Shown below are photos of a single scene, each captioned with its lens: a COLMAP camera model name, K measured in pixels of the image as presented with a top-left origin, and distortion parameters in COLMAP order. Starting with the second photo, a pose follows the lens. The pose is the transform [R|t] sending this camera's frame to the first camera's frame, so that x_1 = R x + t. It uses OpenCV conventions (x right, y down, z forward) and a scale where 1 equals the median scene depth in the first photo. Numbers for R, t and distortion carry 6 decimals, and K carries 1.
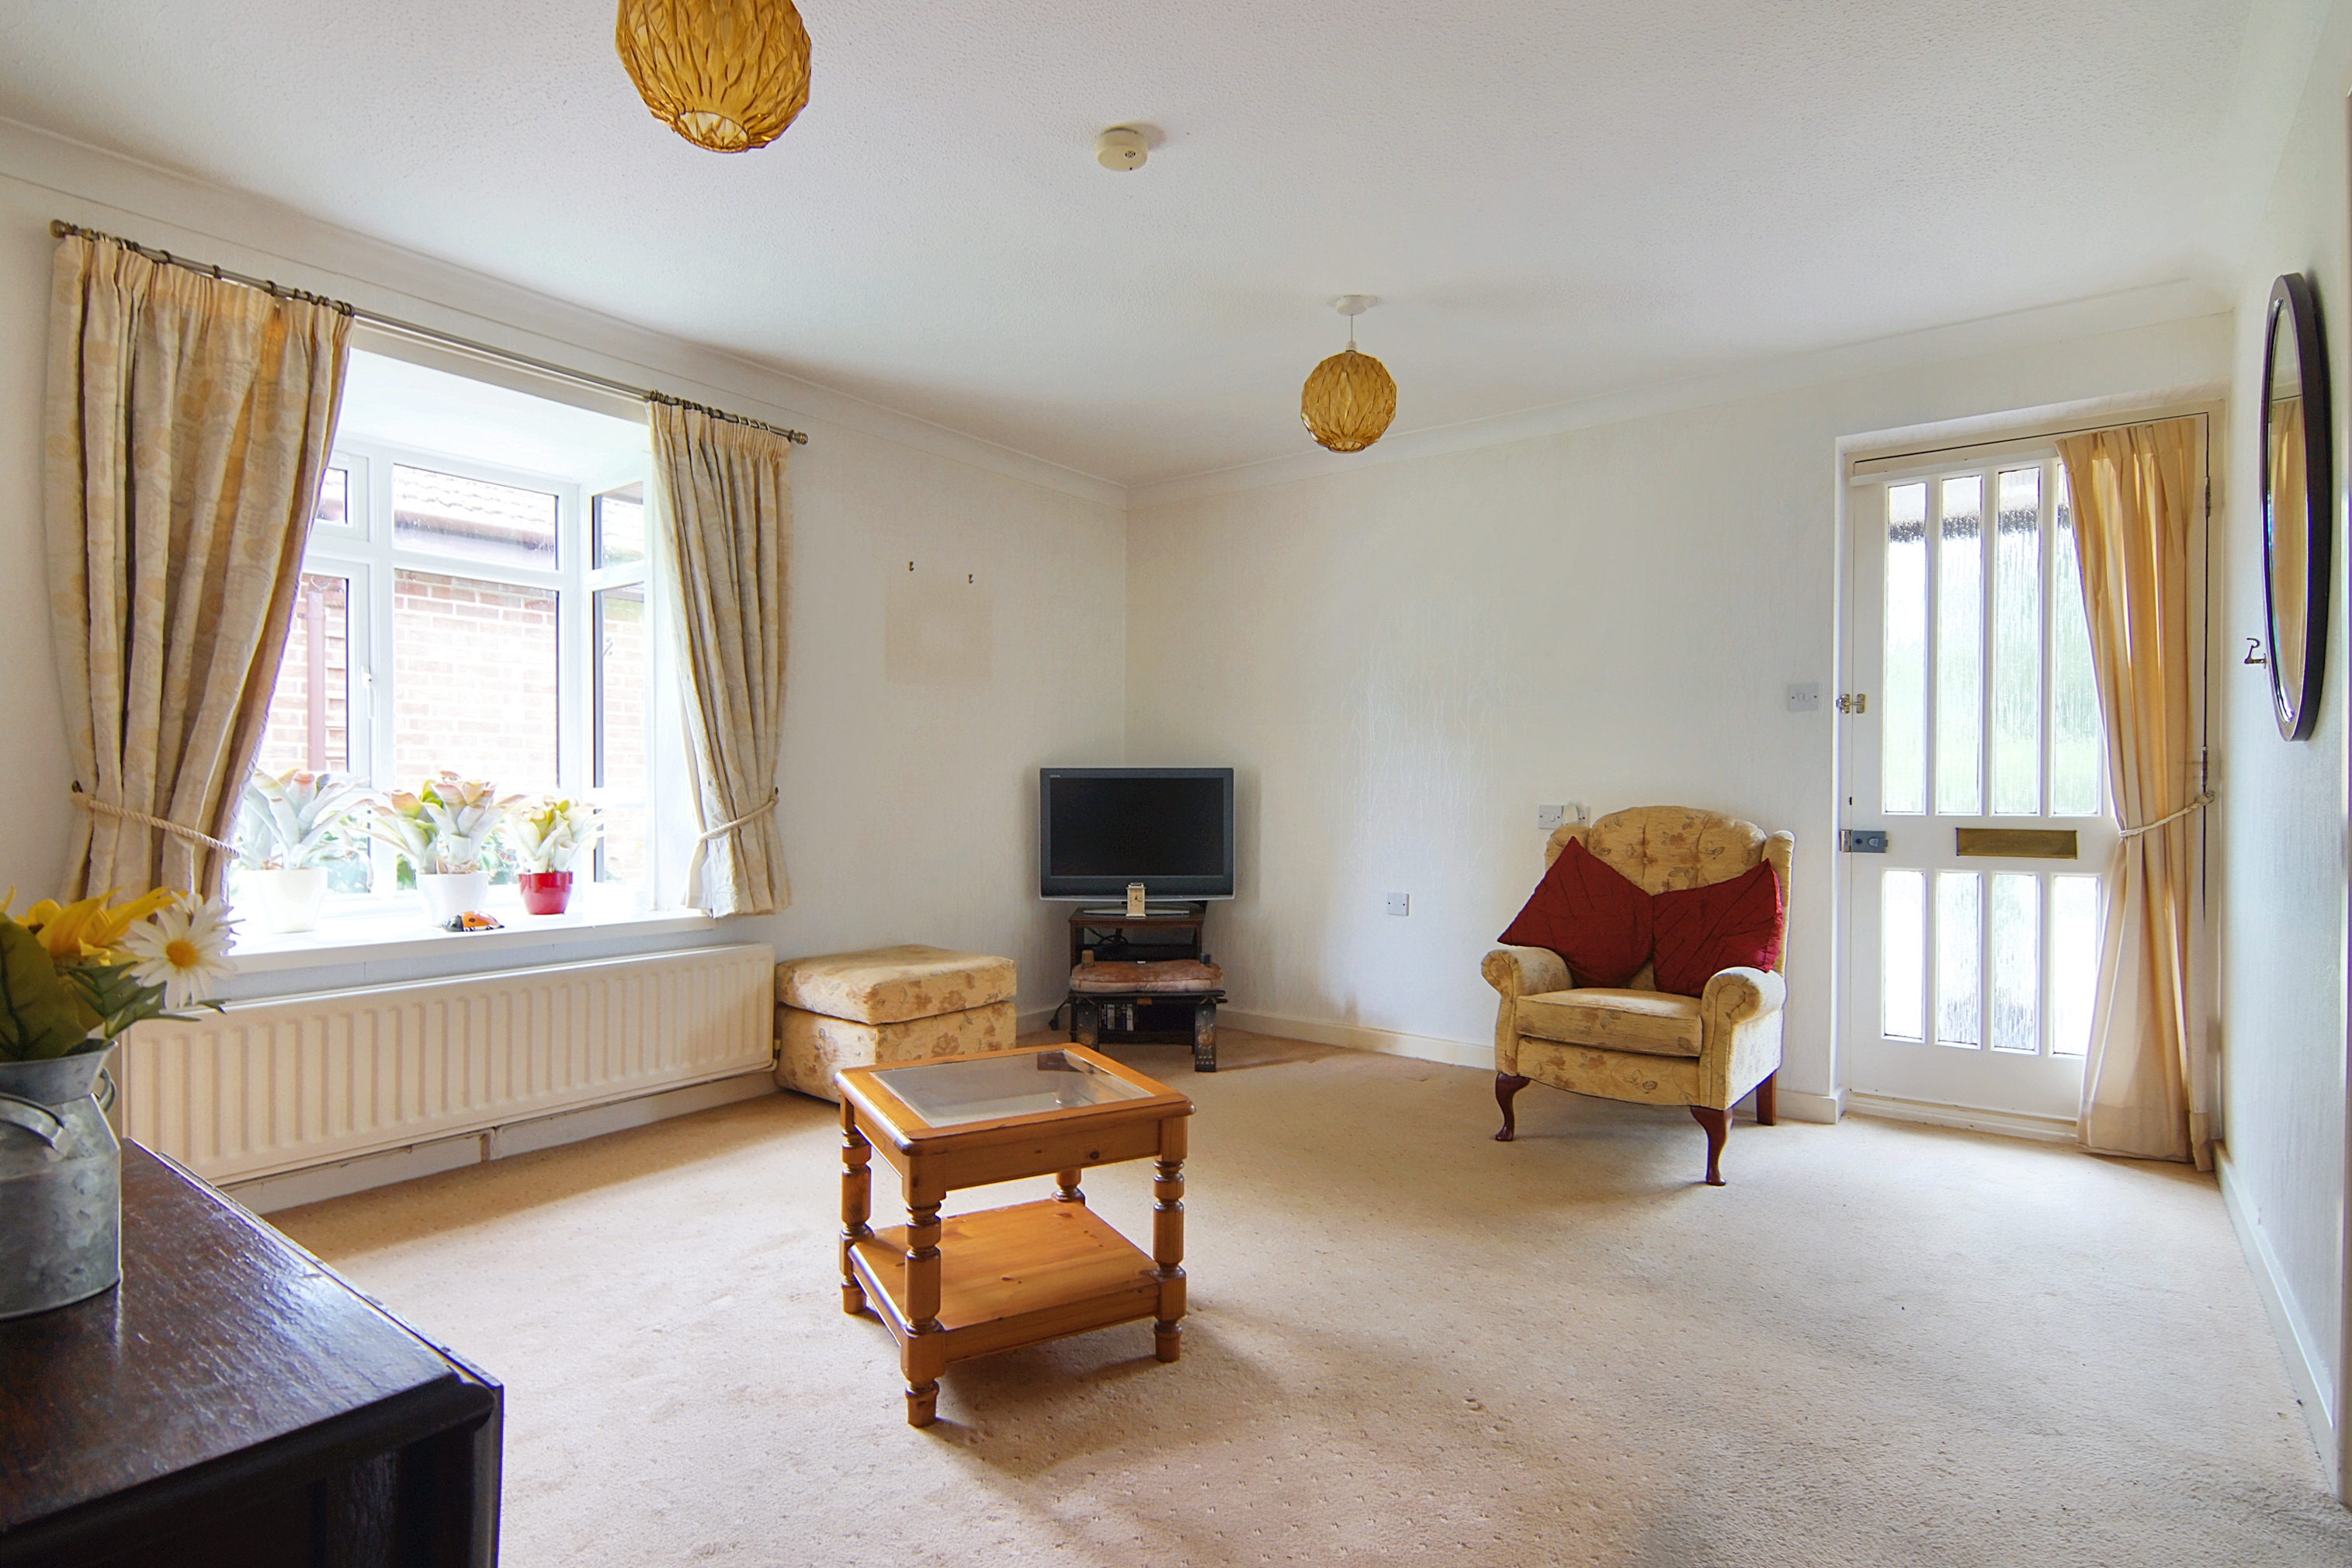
lens RADIAL K [[1126.7, 0, 1171.2], [0, 1126.7, 806.2], [0, 0, 1]] dist [0.006970, -0.009116]
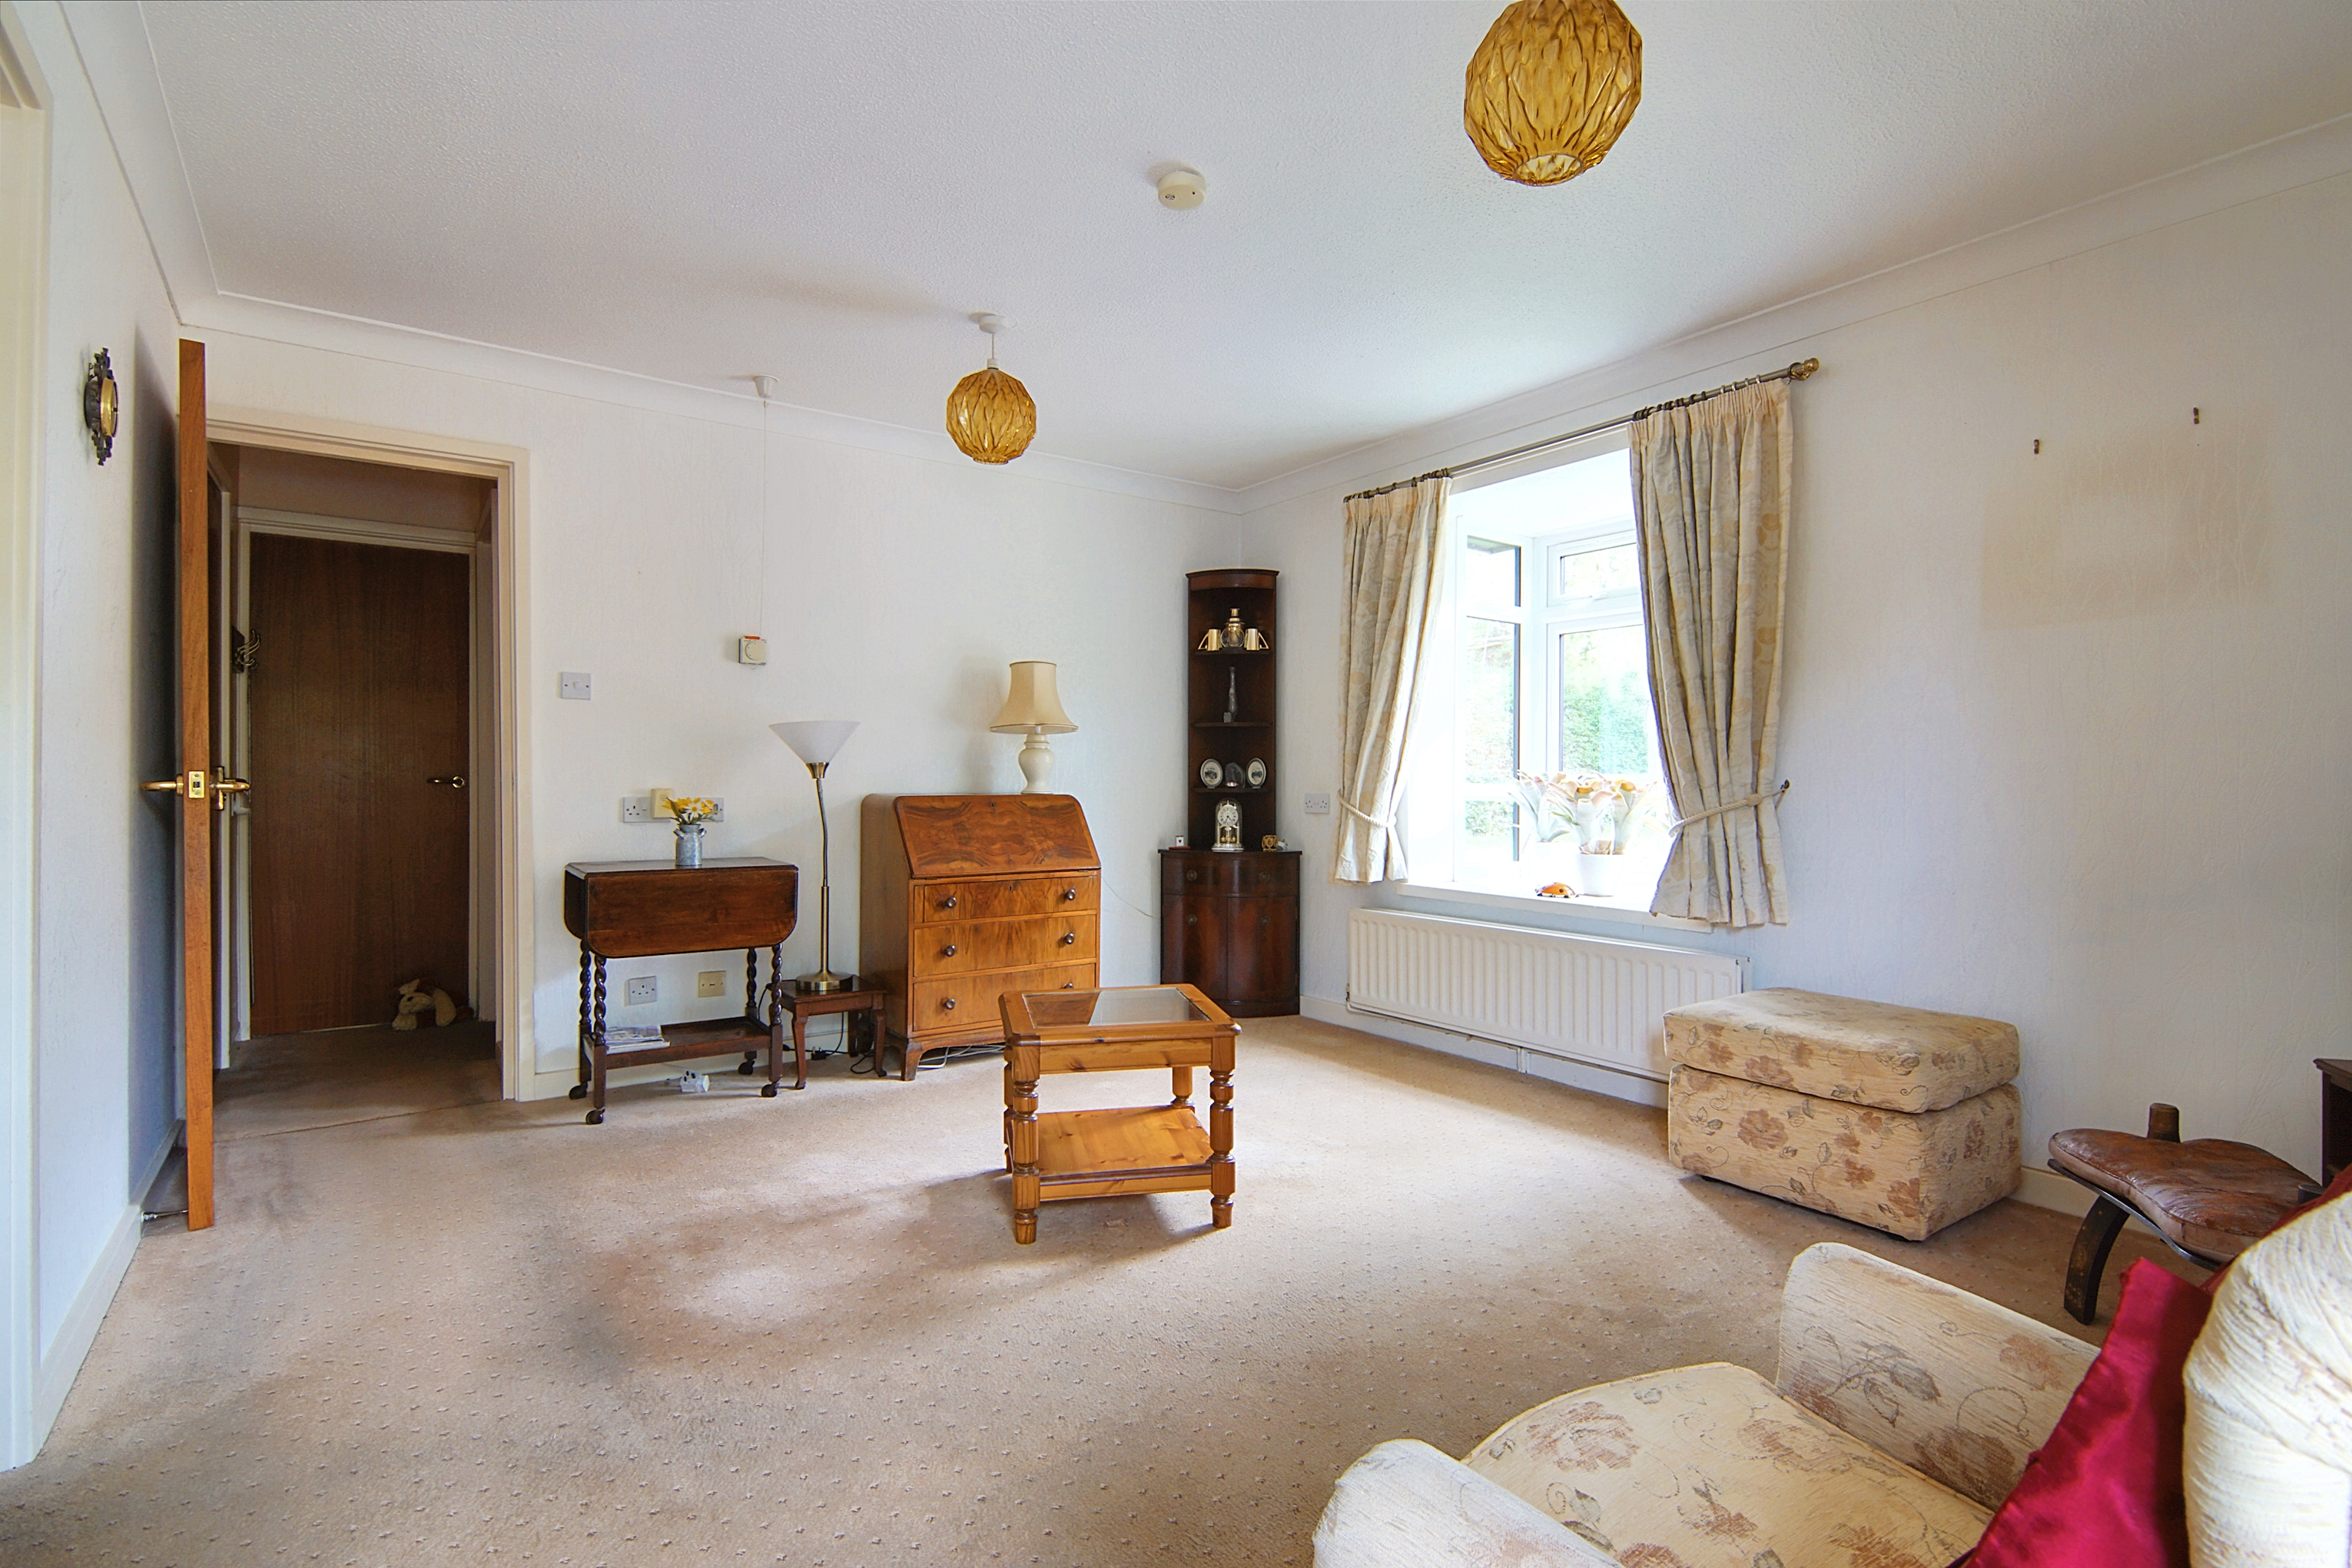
lens RADIAL K [[1126.6, 0, 1179.1], [0, 1126.6, 777.5], [0, 0, 1]] dist [0.006970, -0.009116]
pose [[-0.290187, -0.005894, -0.956952, 0.657332], [-0.014574, 0.999892, -0.001739, -0.014885], [0.956859, 0.013442, -0.290241, 0.869274]]
